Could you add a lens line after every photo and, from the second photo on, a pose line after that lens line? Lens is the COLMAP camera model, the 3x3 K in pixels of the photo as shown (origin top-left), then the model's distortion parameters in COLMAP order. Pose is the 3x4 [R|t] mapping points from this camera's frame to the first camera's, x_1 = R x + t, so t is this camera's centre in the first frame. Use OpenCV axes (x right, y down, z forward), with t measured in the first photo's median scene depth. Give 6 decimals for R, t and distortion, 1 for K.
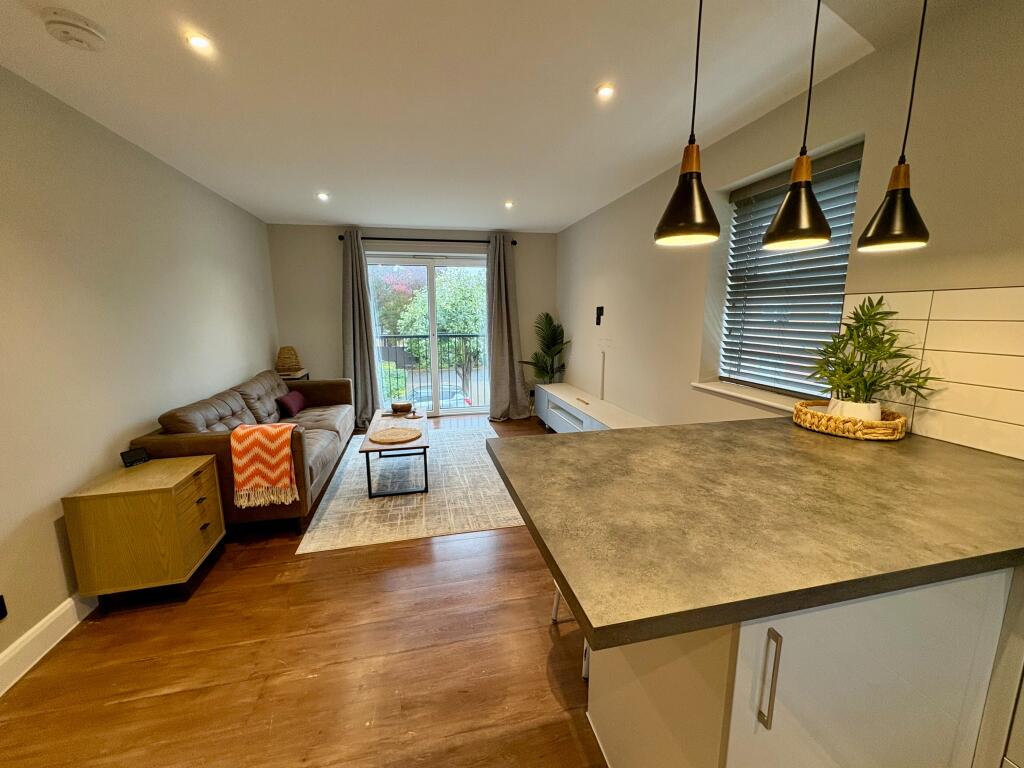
lens RADIAL K [[406.8, 0, 511.6], [0, 406.8, 382.7], [0, 0, 1]] dist [0.000356, -0.000075]
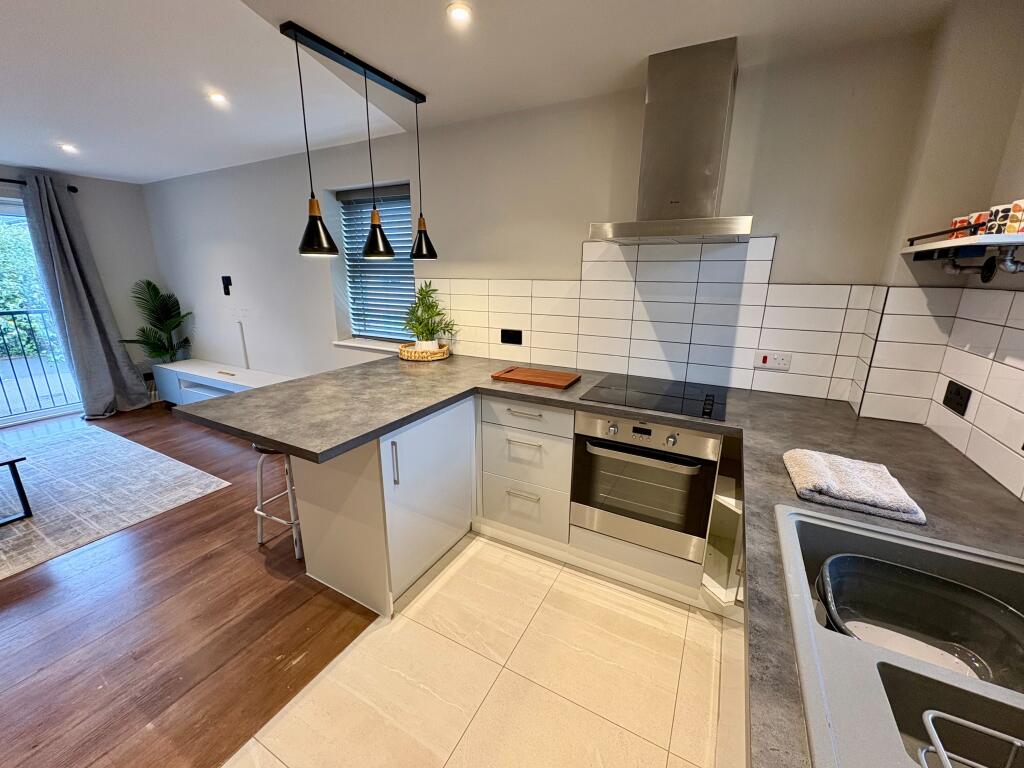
lens RADIAL K [[406.8, 0, 511.4], [0, 406.8, 381.8], [0, 0, 1]] dist [0.000356, -0.000075]
pose [[0.660653, -0.184302, 0.727716, -0.250940], [0.116094, 0.982815, 0.143514, 0.010345], [-0.741661, -0.010329, 0.670696, -0.492827]]
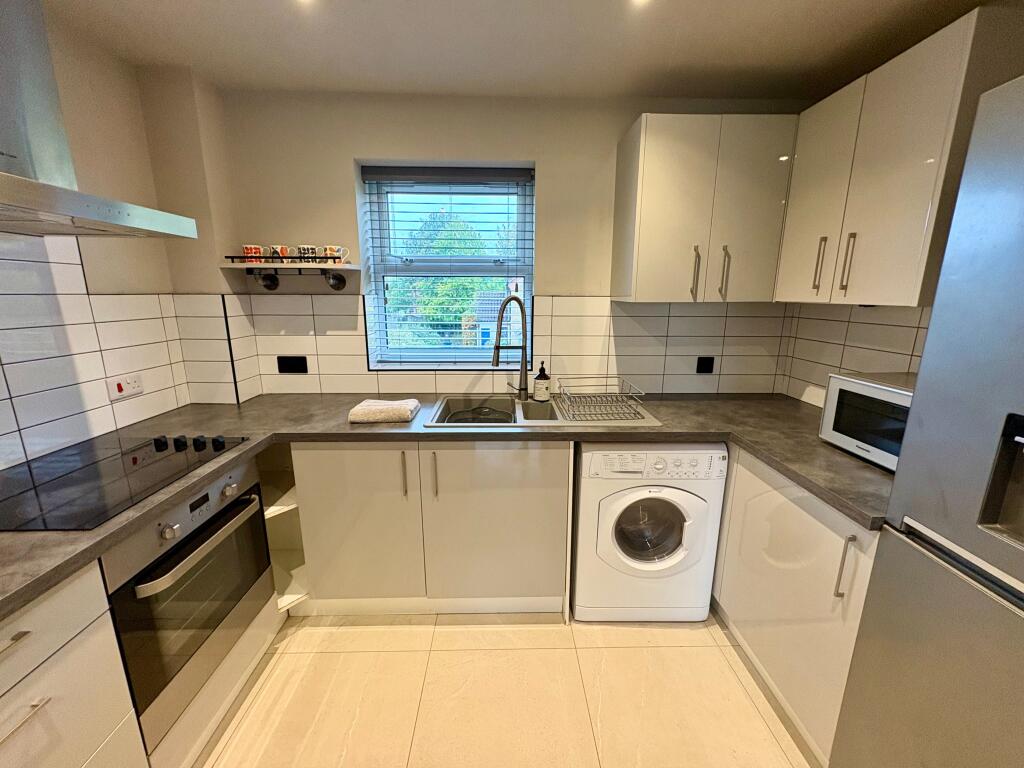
lens RADIAL K [[406.8, 0, 512.0], [0, 406.8, 383.0], [0, 0, 1]] dist [0.000356, -0.000075]
pose [[-0.978938, -0.042269, 0.199736, 0.050007], [0.035915, 0.927422, 0.372287, -0.148567], [-0.200975, 0.371619, -0.906371, 0.546832]]
